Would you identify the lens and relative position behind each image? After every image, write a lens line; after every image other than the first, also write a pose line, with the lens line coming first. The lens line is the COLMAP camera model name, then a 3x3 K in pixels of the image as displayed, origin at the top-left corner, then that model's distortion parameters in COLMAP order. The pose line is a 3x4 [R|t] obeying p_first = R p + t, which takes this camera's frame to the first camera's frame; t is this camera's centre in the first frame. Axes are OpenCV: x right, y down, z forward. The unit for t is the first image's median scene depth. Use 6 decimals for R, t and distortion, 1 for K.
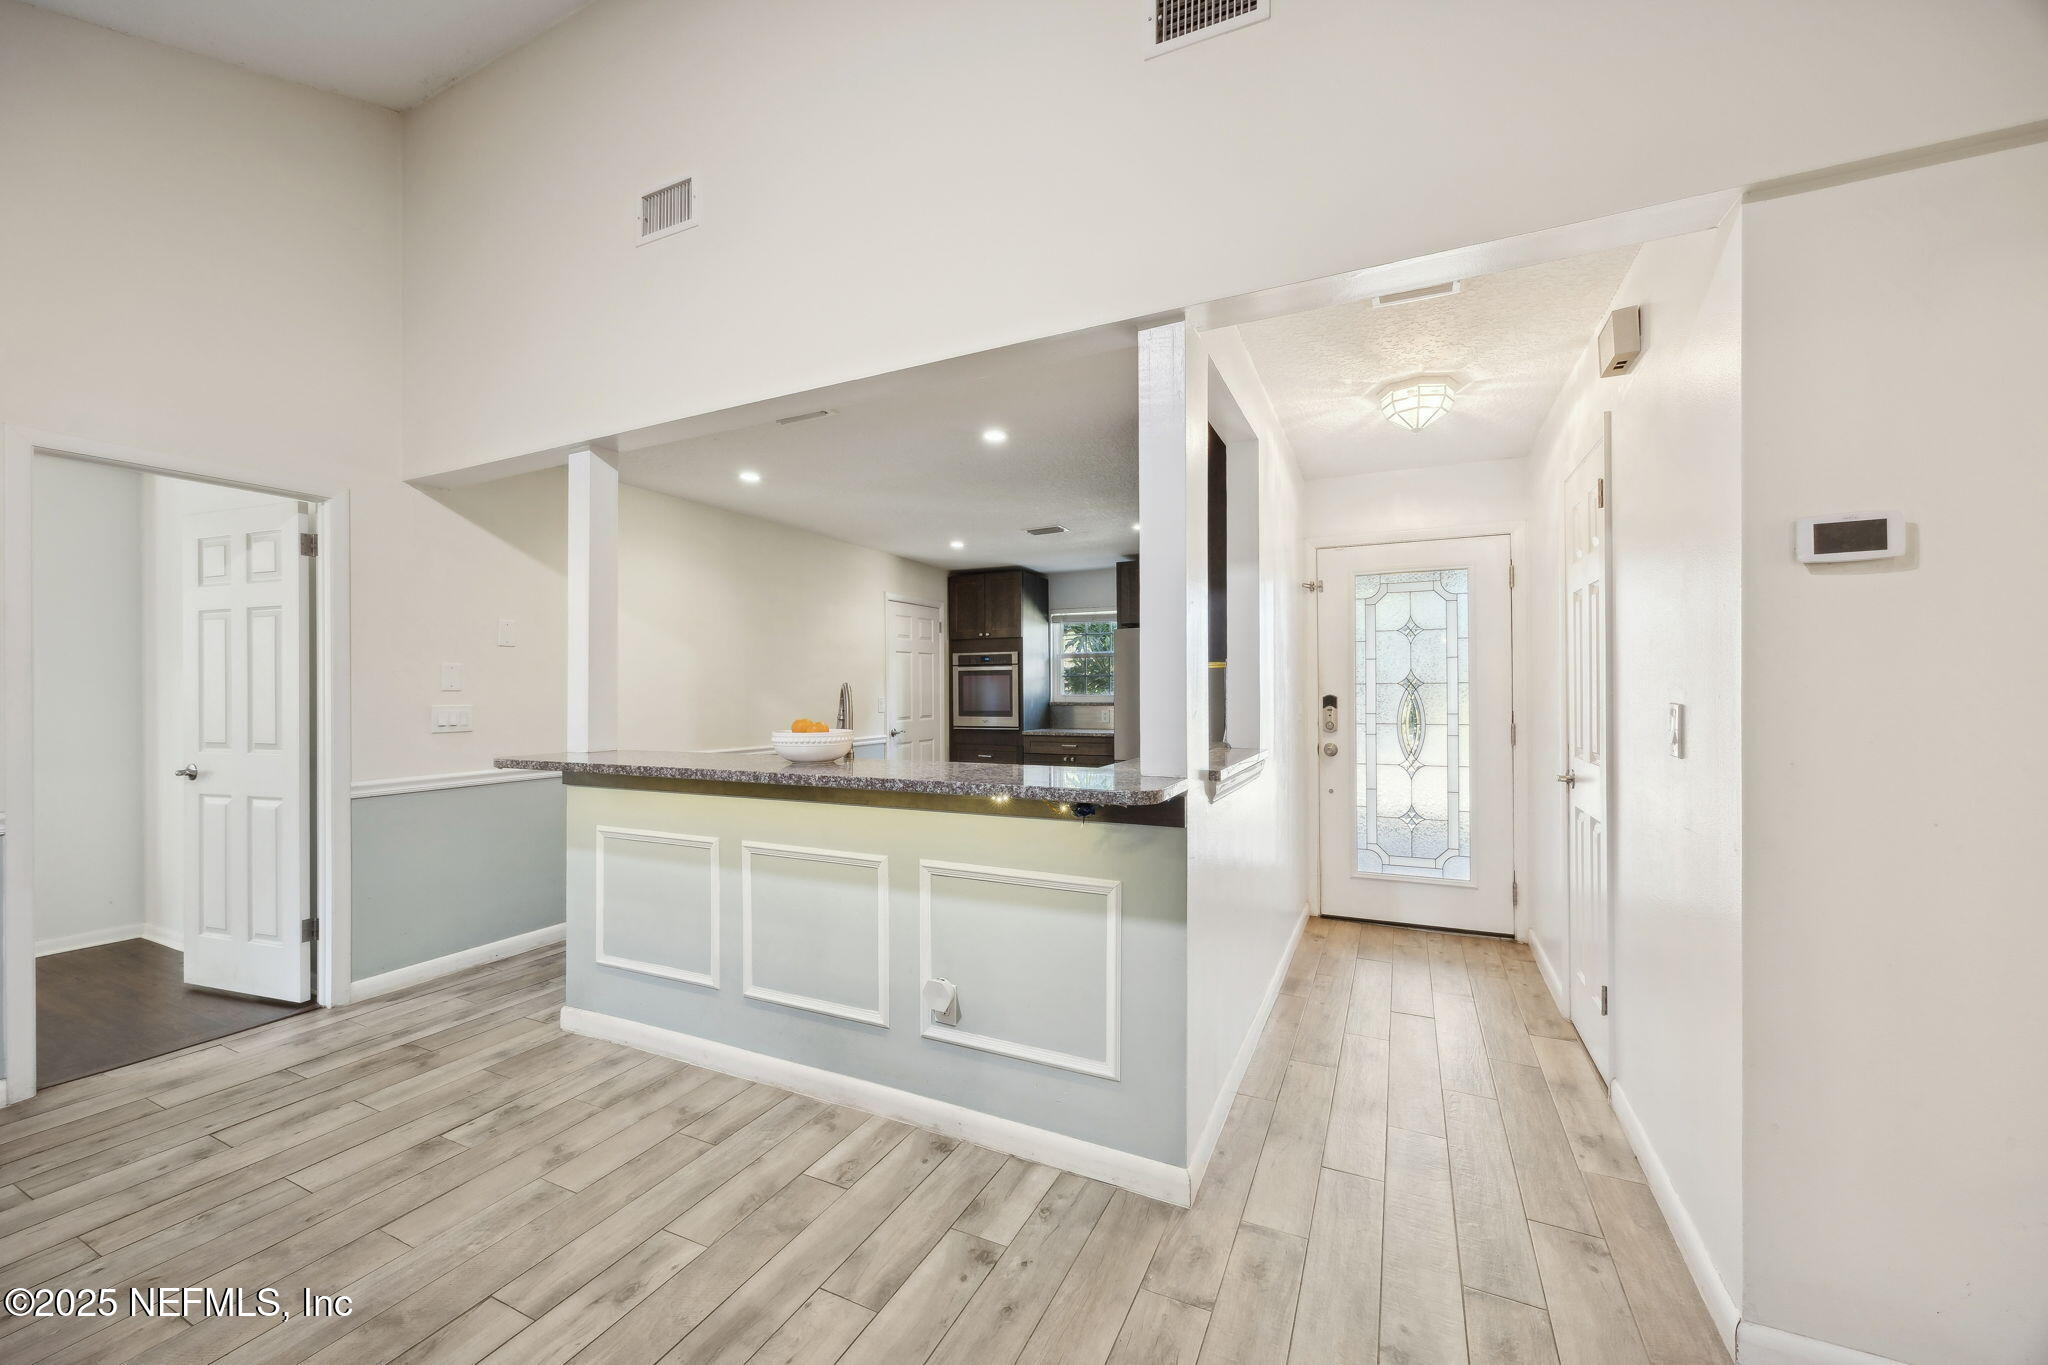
lens RADIAL K [[772.8, 0, 1024.0], [0, 772.8, 682.5], [0, 0, 1]] dist [-0.010959, 0.000099]
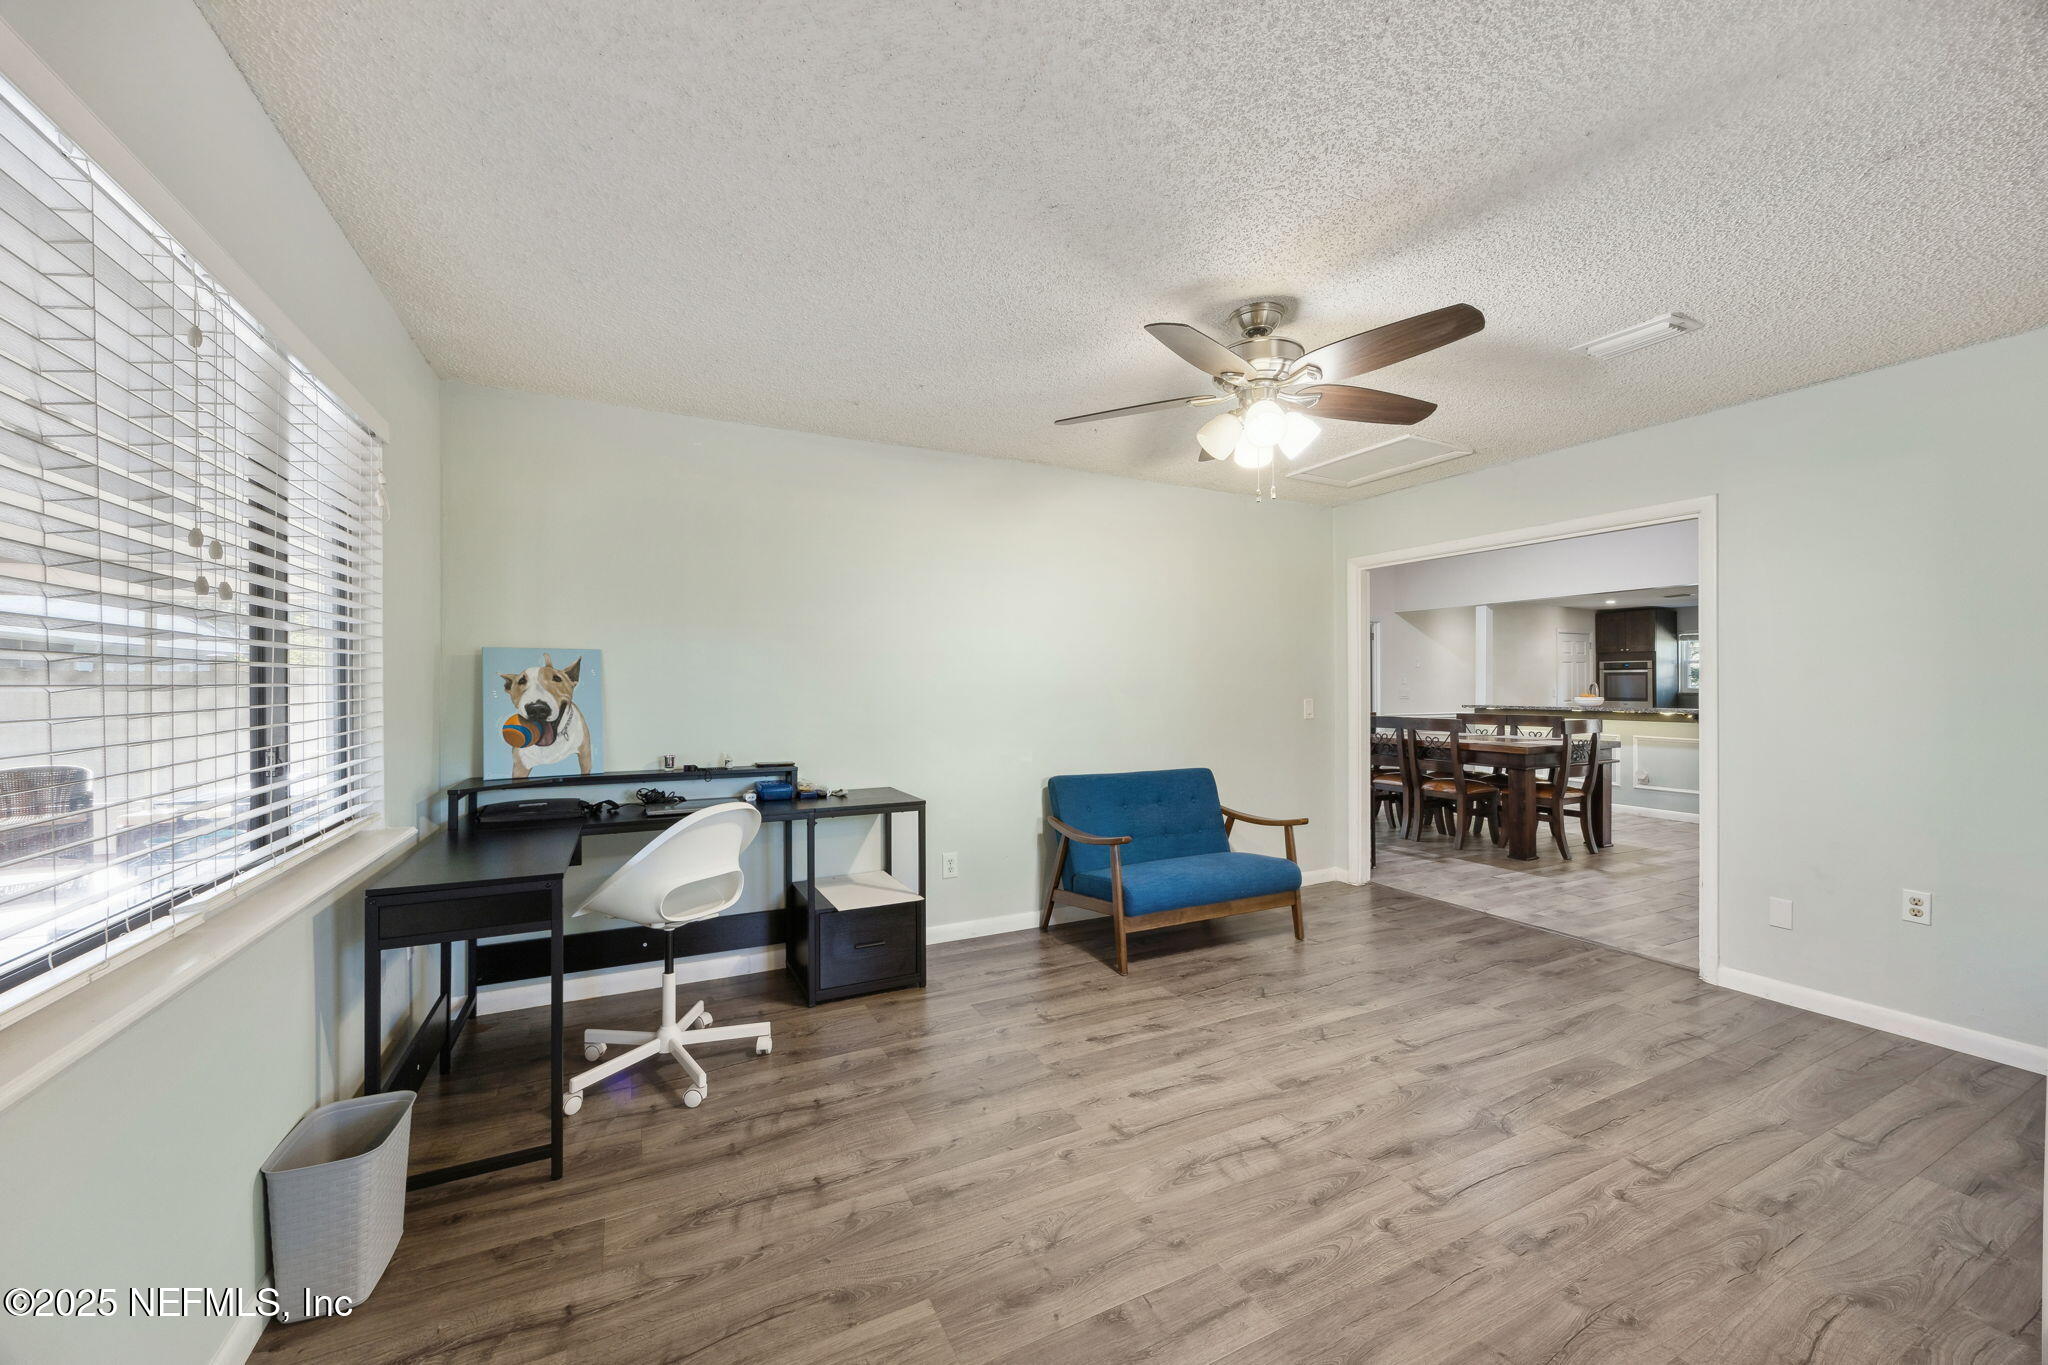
lens RADIAL K [[772.8, 0, 1024.0], [0, 772.8, 682.5], [0, 0, 1]] dist [-0.010959, 0.000099]
pose [[0.786004, -0.001835, -0.618219, -0.048069], [0.006481, 0.999965, 0.005272, -0.011293], [0.618188, -0.008150, 0.785988, -1.020106]]
